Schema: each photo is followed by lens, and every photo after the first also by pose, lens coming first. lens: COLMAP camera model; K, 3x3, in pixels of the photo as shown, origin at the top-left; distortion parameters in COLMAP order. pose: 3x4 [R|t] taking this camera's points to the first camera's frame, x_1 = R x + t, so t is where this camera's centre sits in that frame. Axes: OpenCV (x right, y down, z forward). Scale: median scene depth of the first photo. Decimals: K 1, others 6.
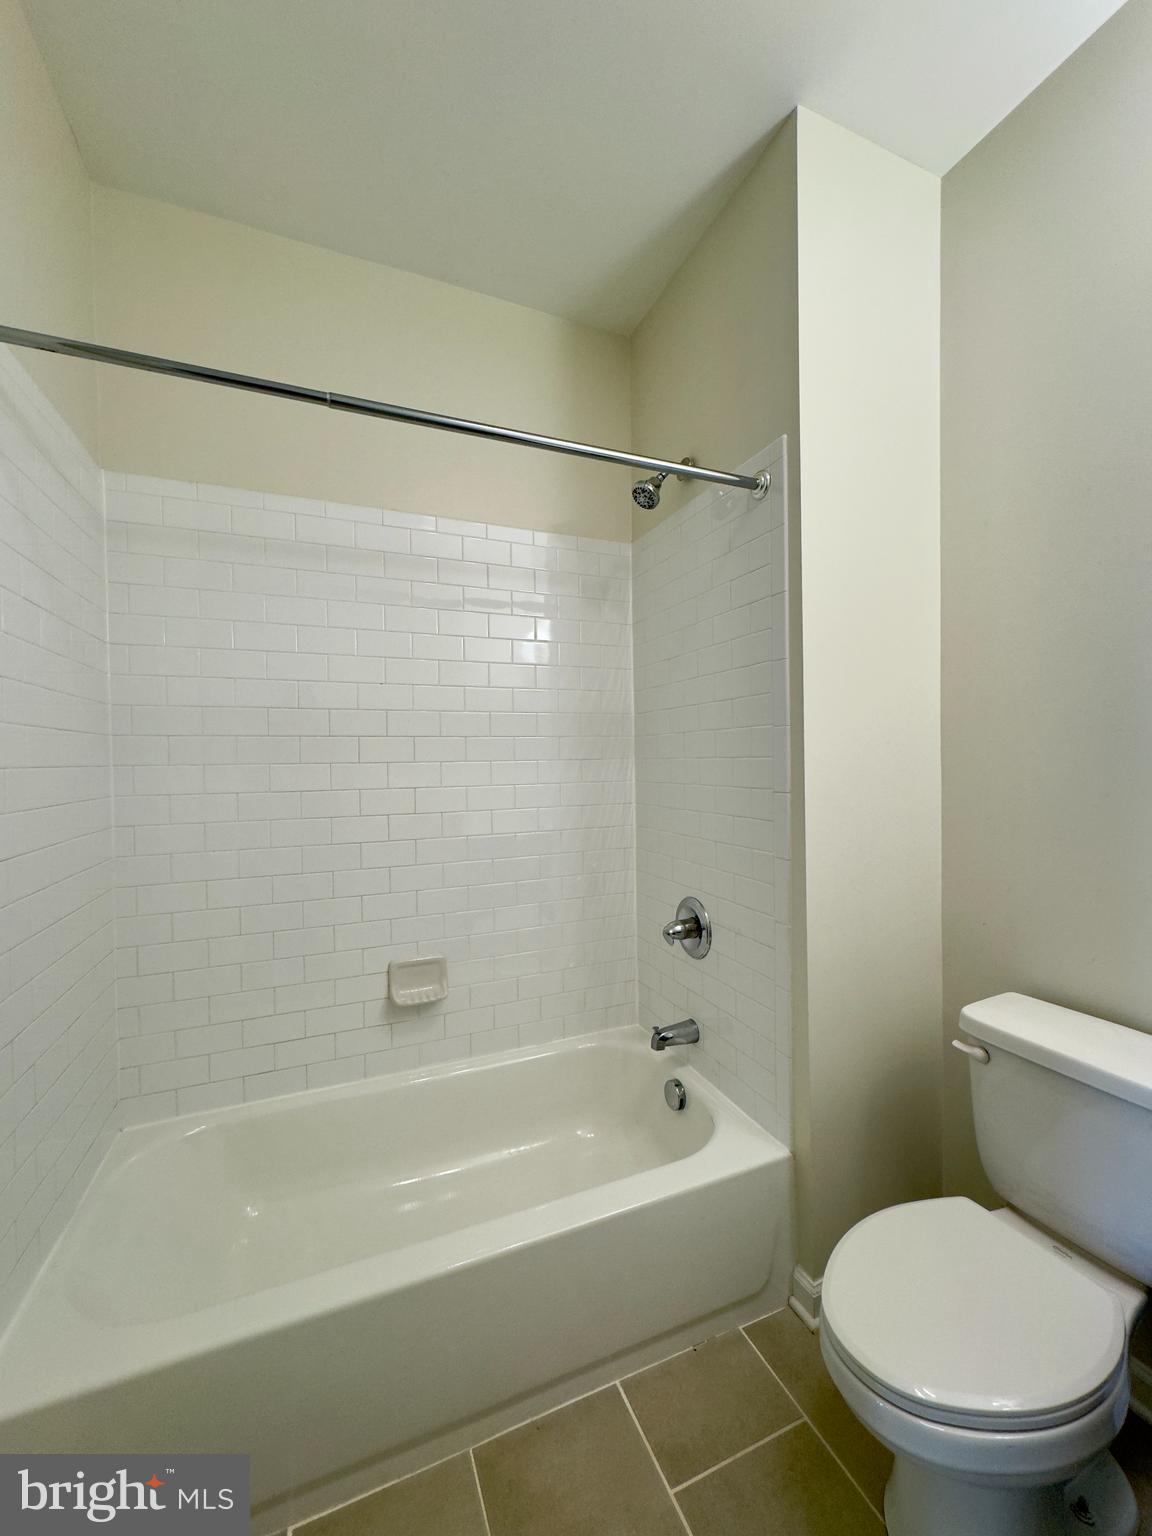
lens RADIAL K [[608.9, 0, 576.0], [0, 608.9, 768.0], [0, 0, 1]] dist [0.000458, 0.000140]
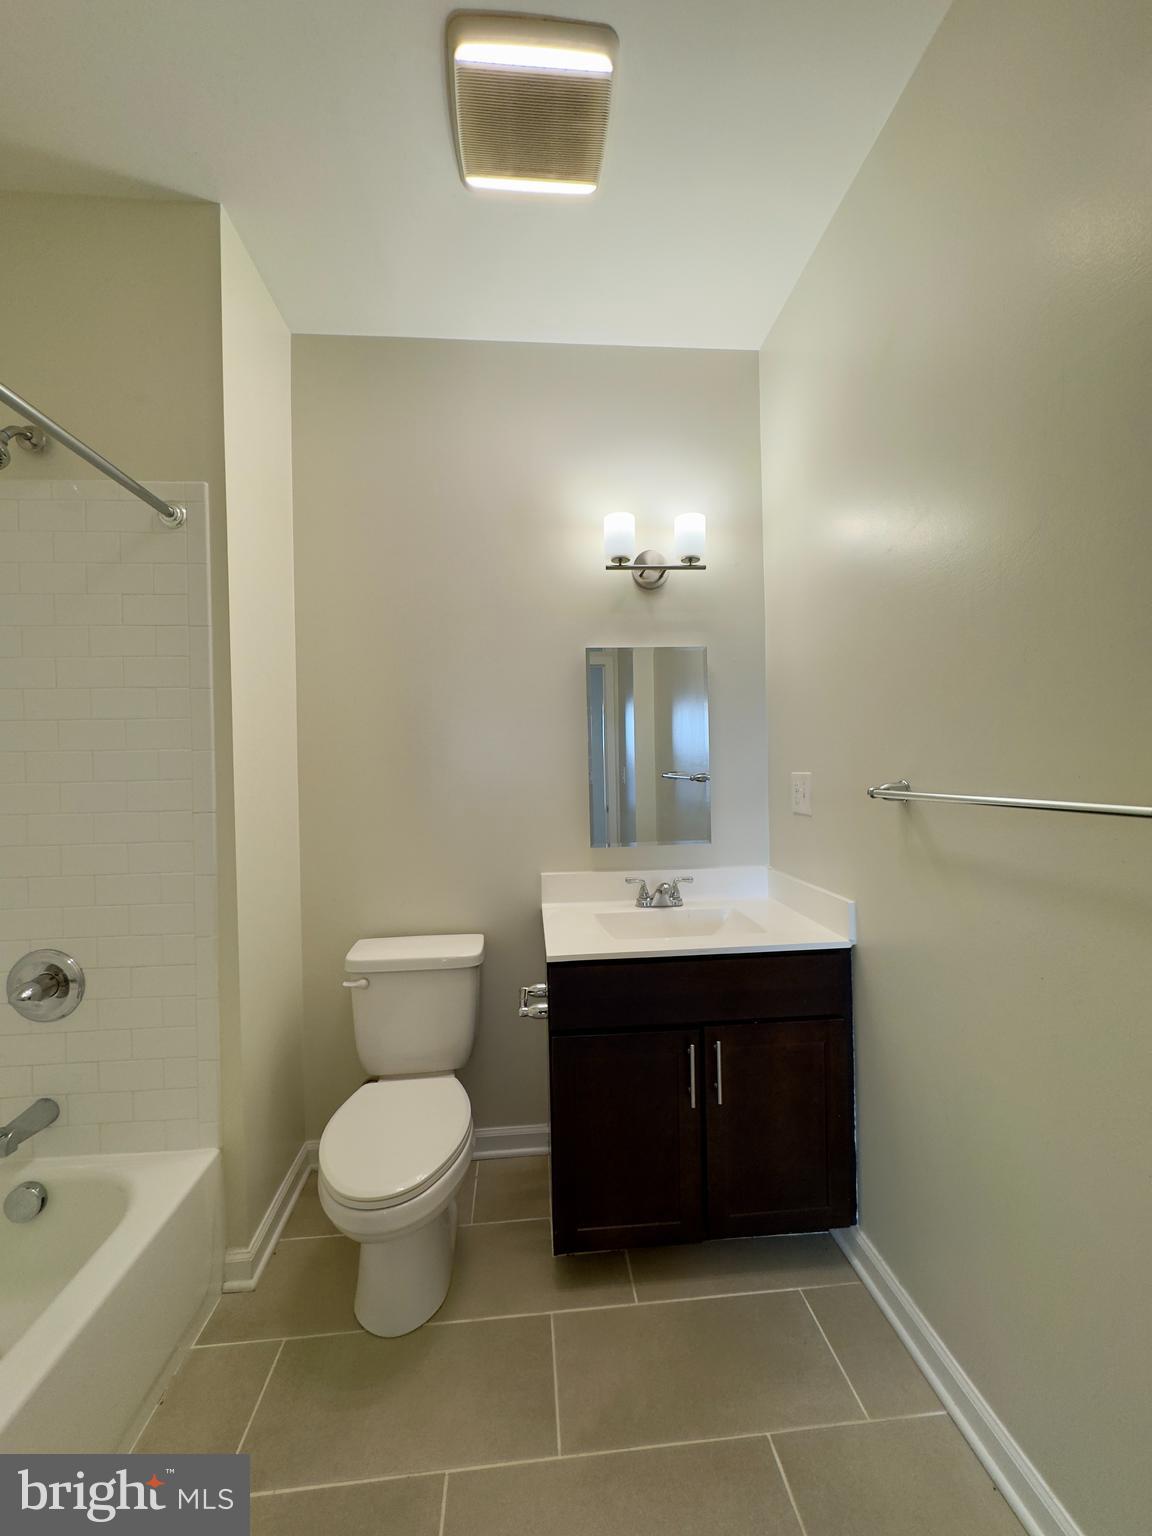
lens RADIAL K [[608.9, 0, 576.0], [0, 608.9, 768.0], [0, 0, 1]] dist [0.000458, 0.000140]
pose [[0.307302, 0.000956, 0.951611, -0.480414], [0.031895, 0.999427, -0.011303, -0.004500], [-0.951077, 0.033825, 0.307096, 0.055024]]
